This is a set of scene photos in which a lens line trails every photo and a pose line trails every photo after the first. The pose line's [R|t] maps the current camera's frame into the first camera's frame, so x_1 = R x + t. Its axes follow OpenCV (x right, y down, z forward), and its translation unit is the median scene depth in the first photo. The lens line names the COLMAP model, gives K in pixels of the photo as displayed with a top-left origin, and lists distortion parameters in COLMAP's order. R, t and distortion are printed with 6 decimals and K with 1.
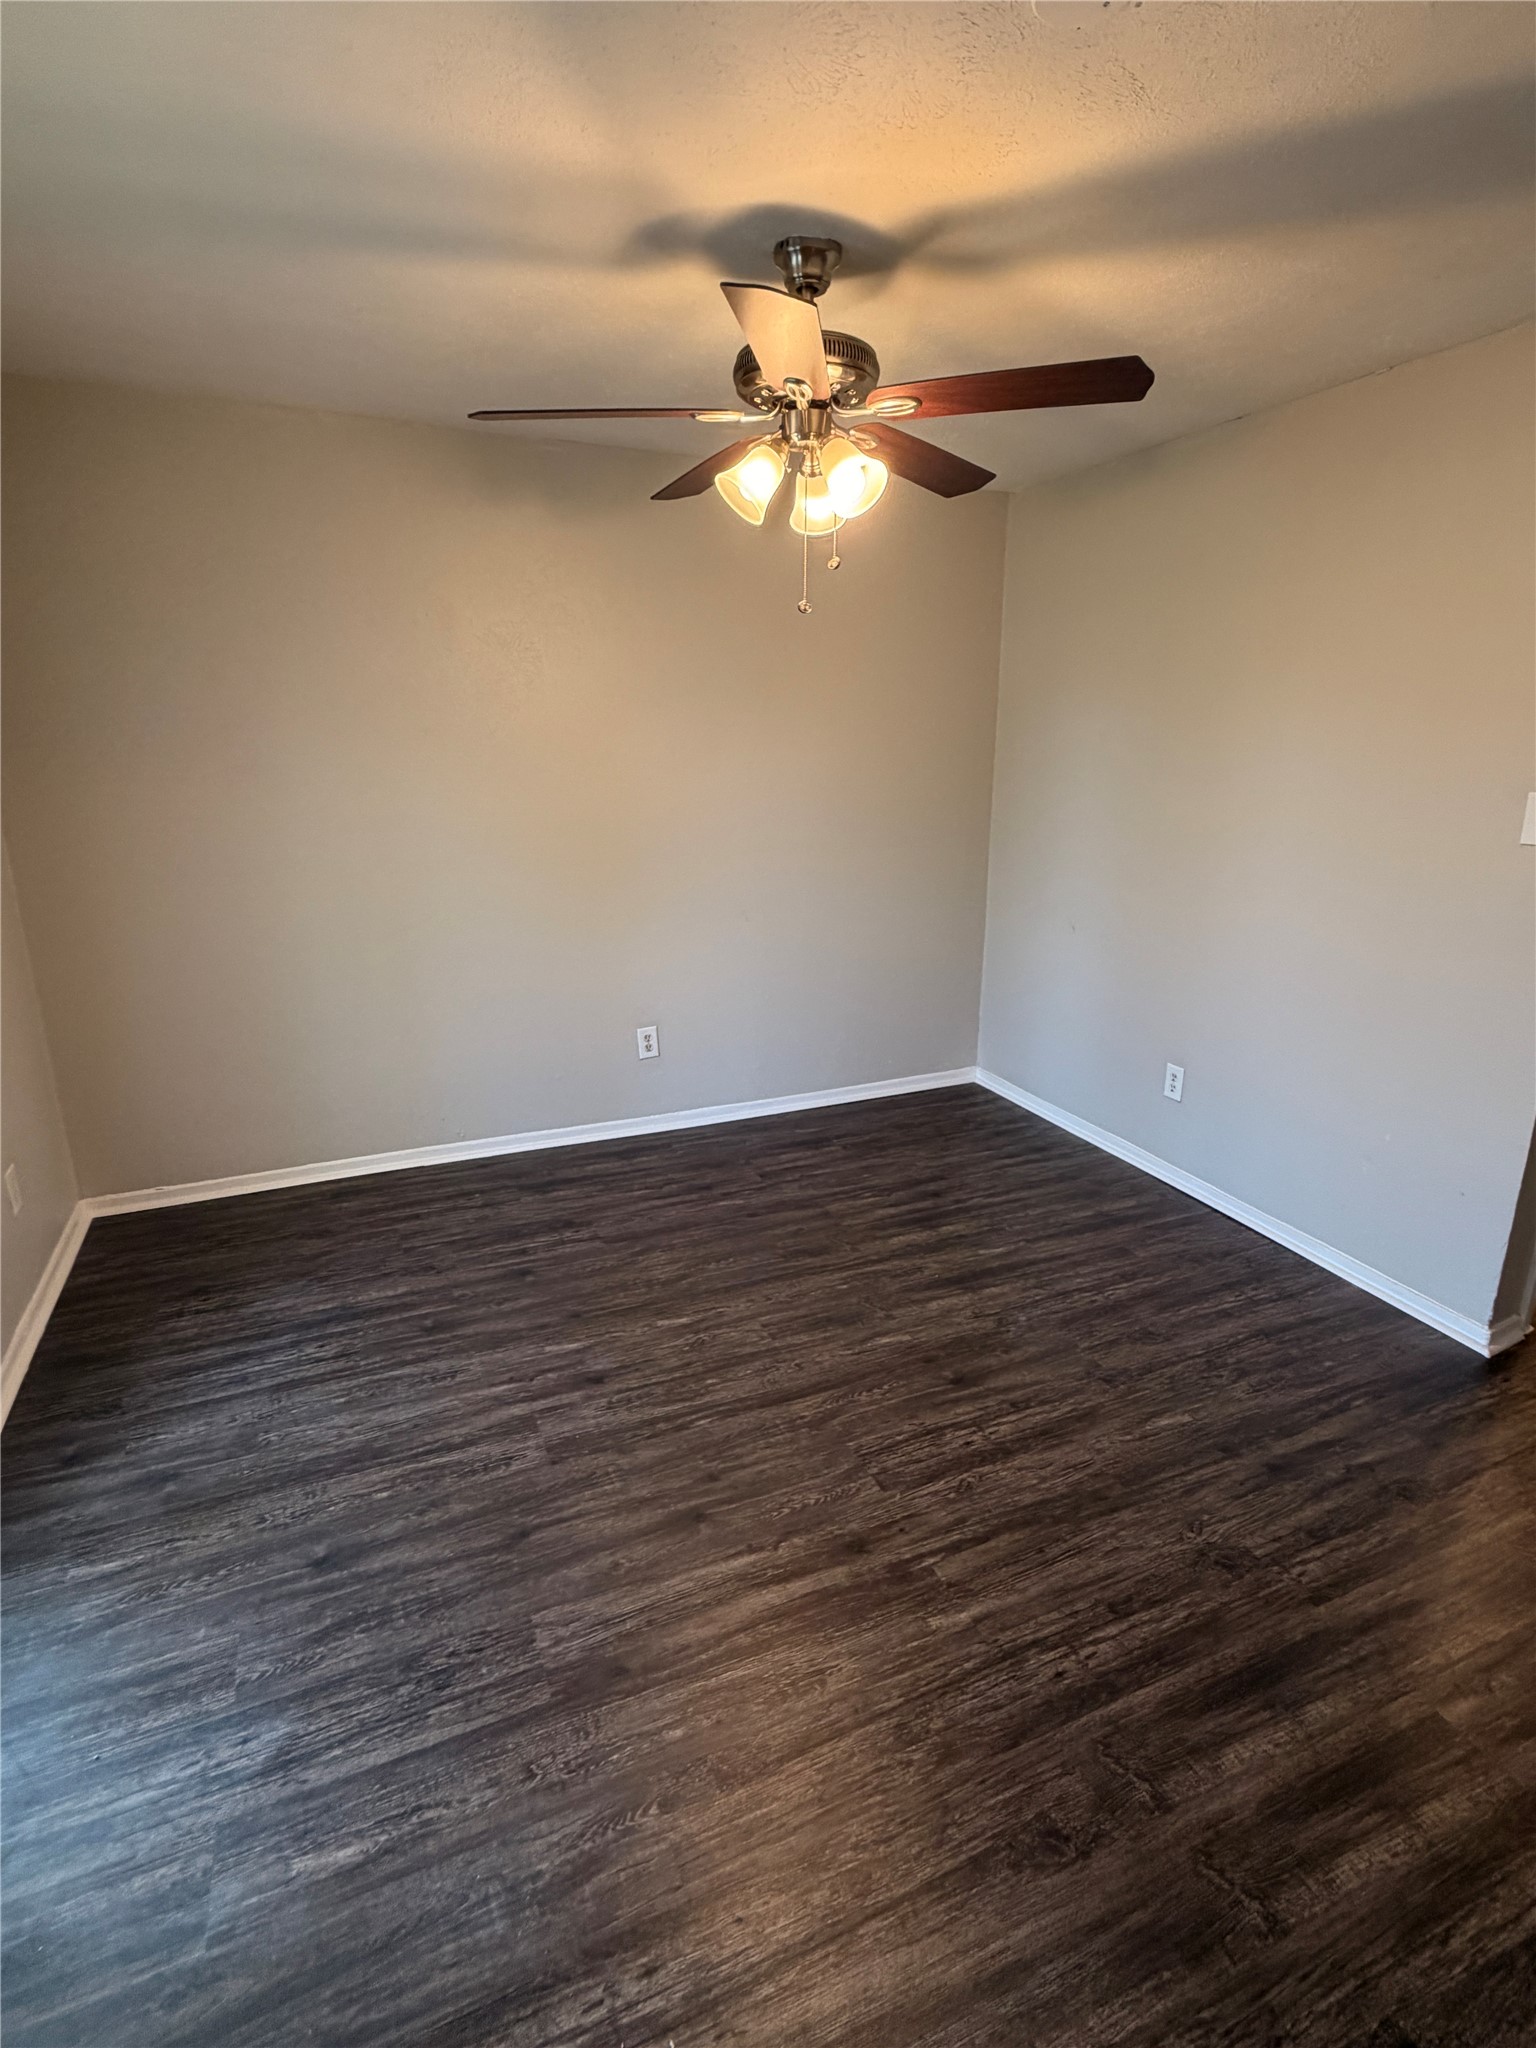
lens RADIAL K [[1004.0, 0, 766.8], [0, 1004.0, 1055.3], [0, 0, 1]] dist [-0.000228, -0.000645]
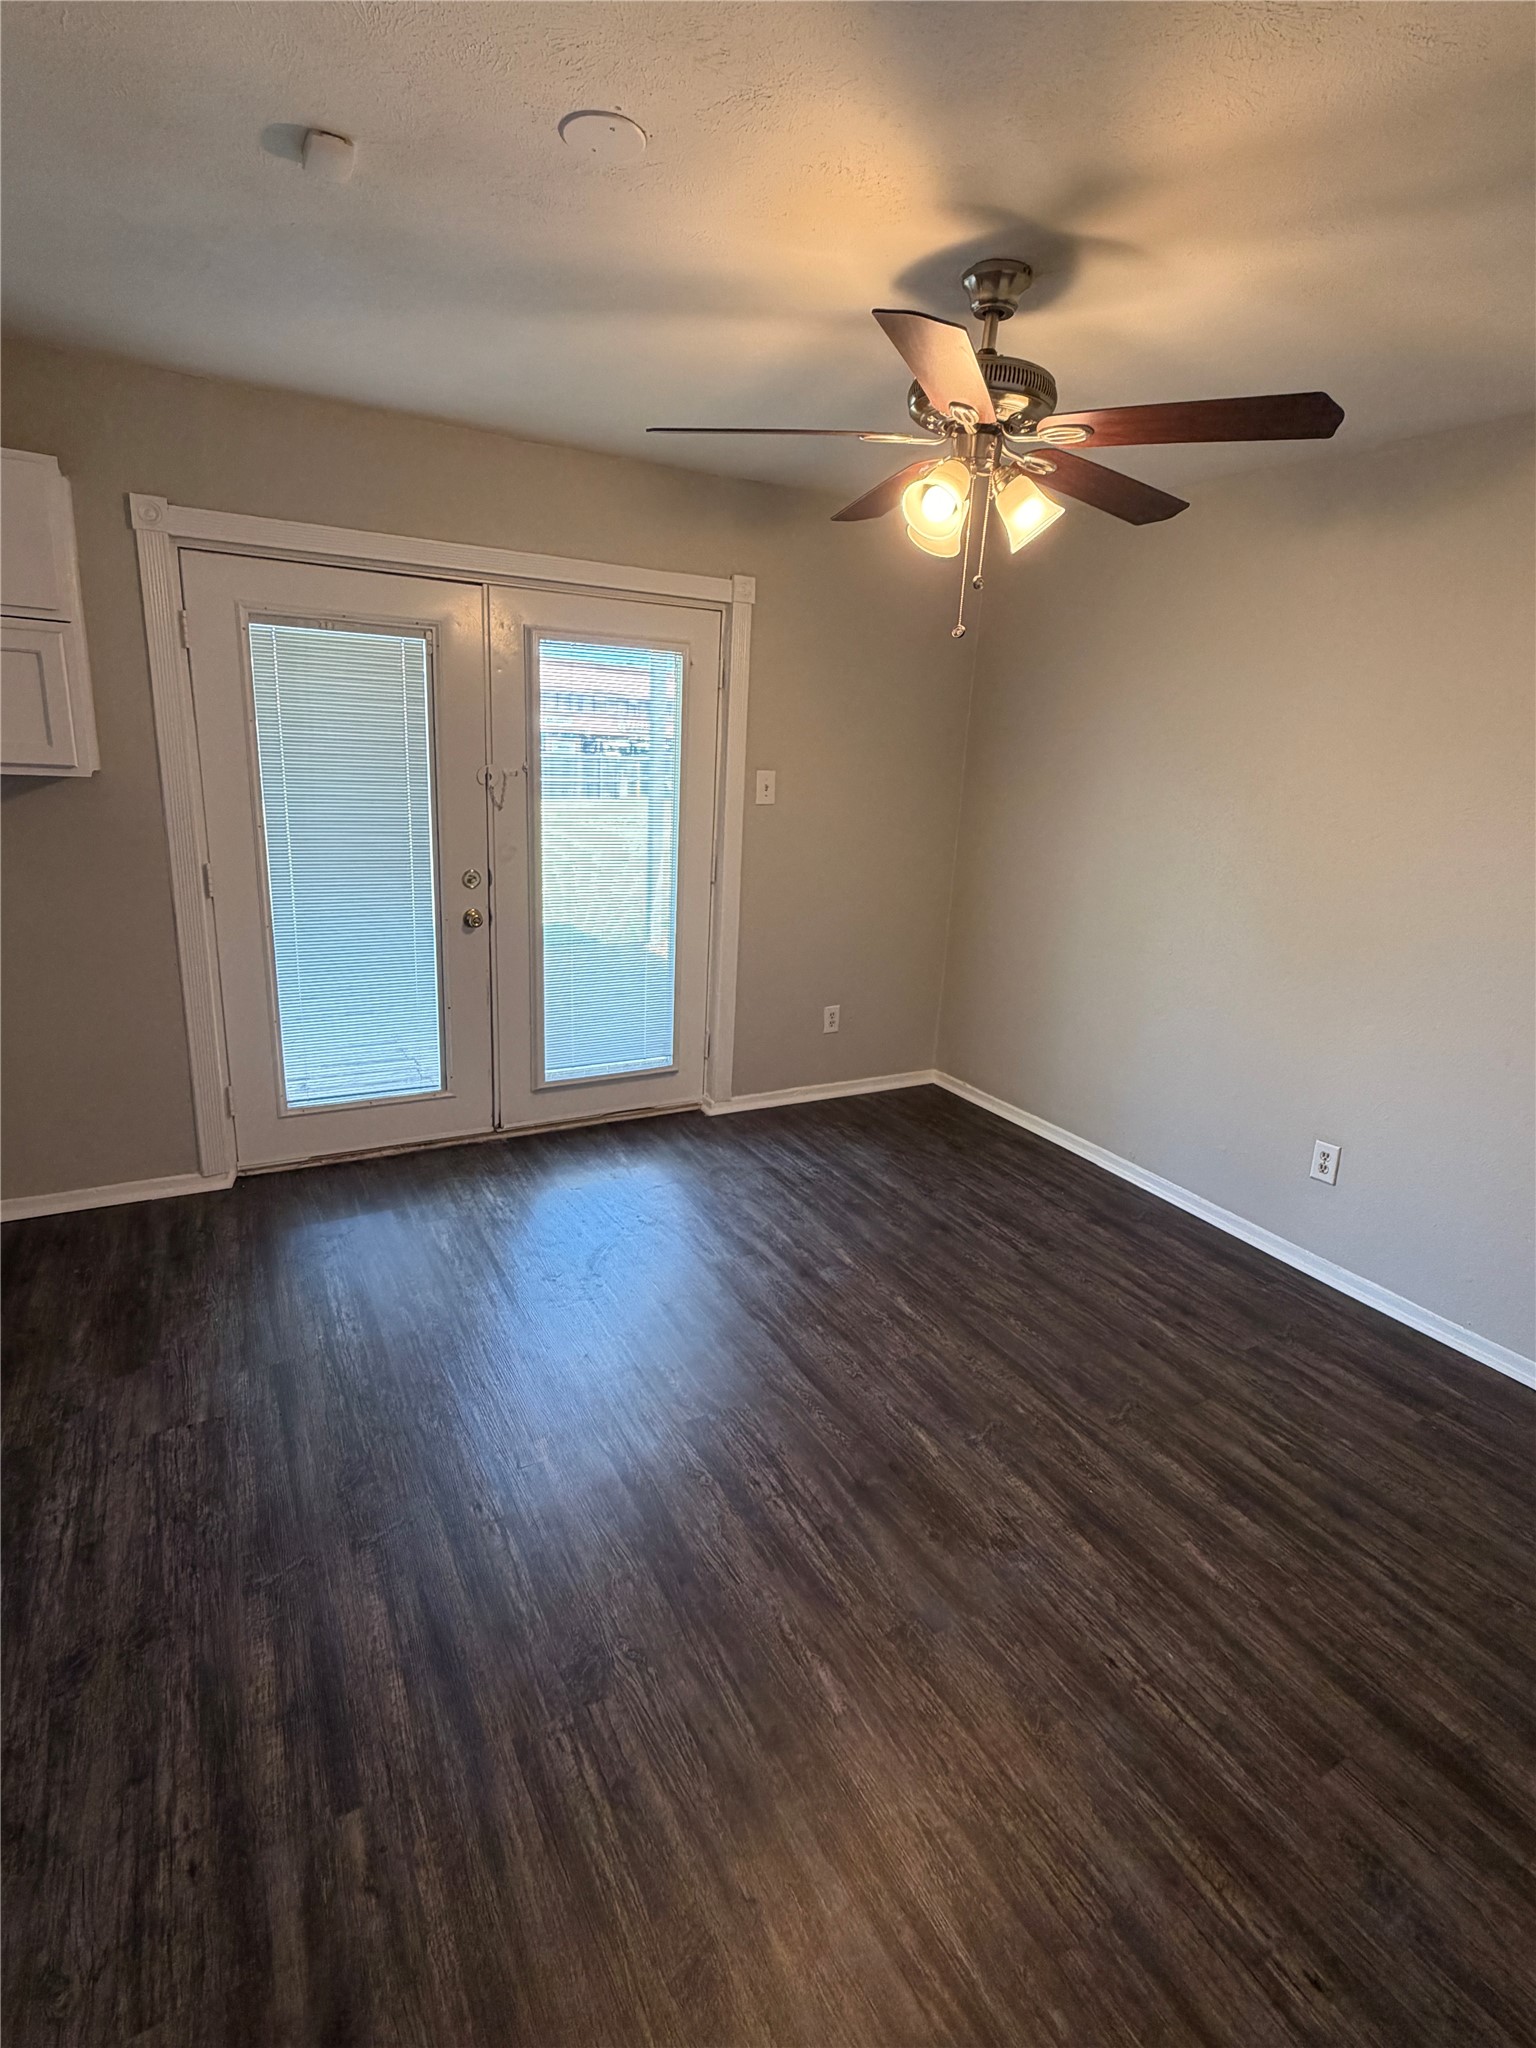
lens RADIAL K [[1008.3, 0, 768.0], [0, 1008.3, 1024.0], [0, 0, 1]] dist [-0.000501, -0.000404]
pose [[0.097353, 0.275761, -0.956284, 0.937847], [-0.357726, 0.906330, 0.224938, -0.218229], [0.928738, 0.320189, 0.186881, 0.643276]]
